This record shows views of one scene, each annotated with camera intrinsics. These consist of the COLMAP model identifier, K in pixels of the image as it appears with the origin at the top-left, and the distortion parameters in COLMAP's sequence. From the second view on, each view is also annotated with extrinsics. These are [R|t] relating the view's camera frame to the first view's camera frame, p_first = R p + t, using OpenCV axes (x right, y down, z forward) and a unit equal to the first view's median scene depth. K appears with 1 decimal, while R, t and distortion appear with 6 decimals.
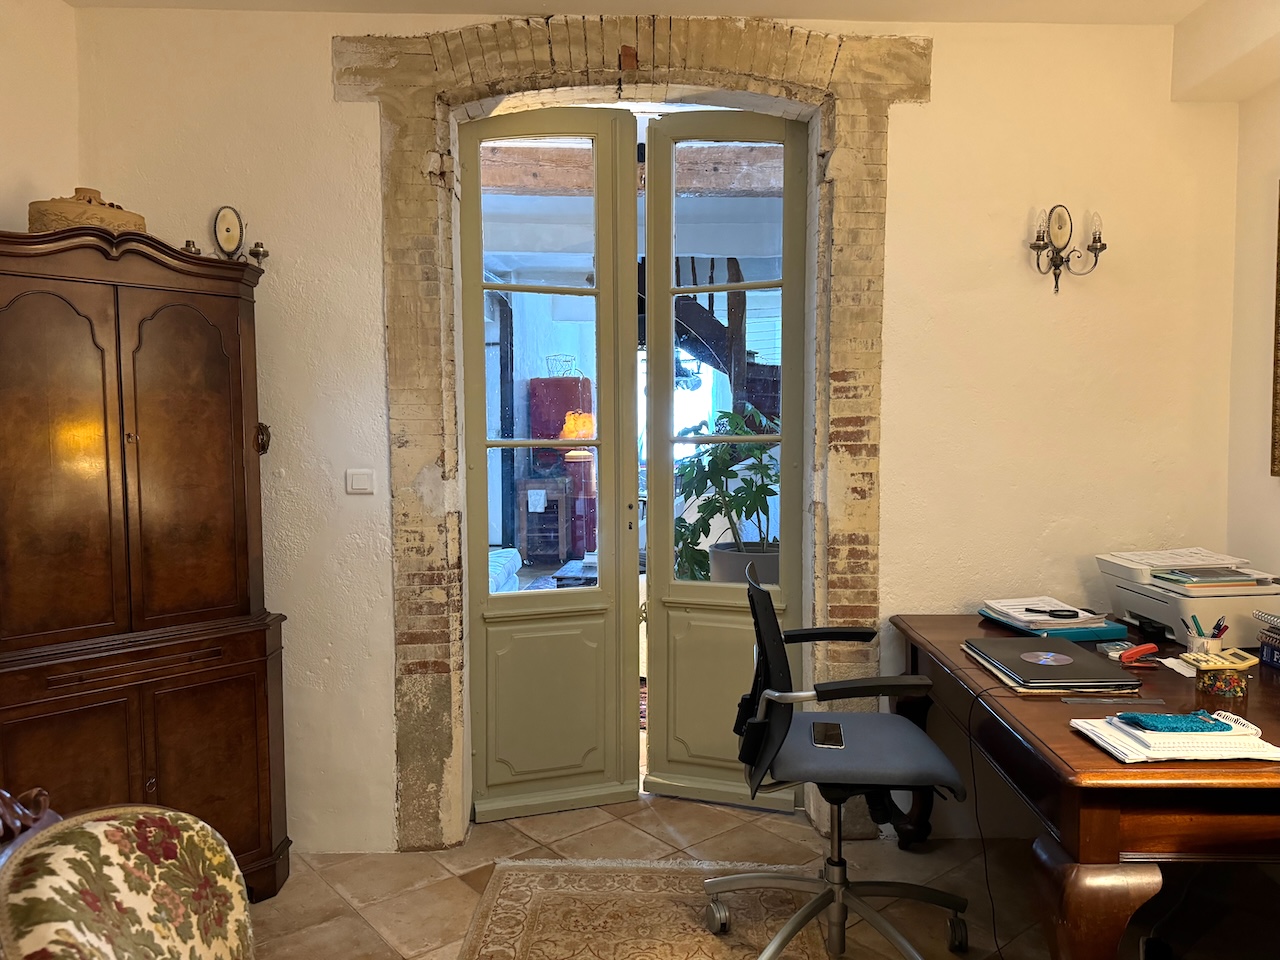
lens RADIAL K [[896.2, 0, 640.0], [0, 896.2, 480.0], [0, 0, 1]] dist [0.254036, 0.000034]
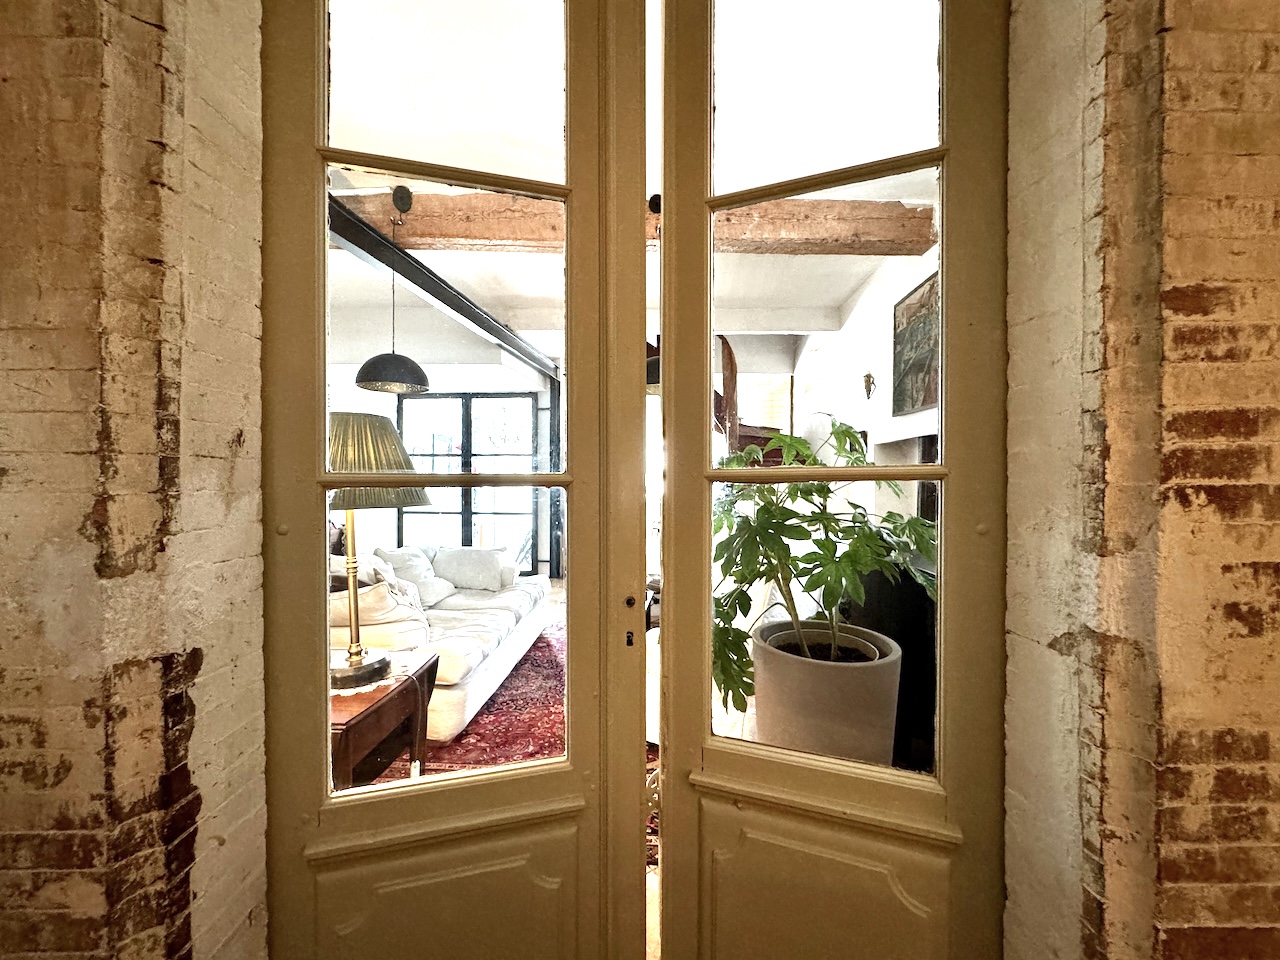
lens RADIAL K [[514.1, 0, 636.3], [0, 514.1, 474.4], [0, 0, 1]] dist [0.001388, 0.000248]
pose [[0.999221, 0.004863, -0.039162, 0.004932], [-0.007195, 0.998193, -0.059653, -0.029694], [0.038801, 0.059888, 0.997451, 0.785661]]
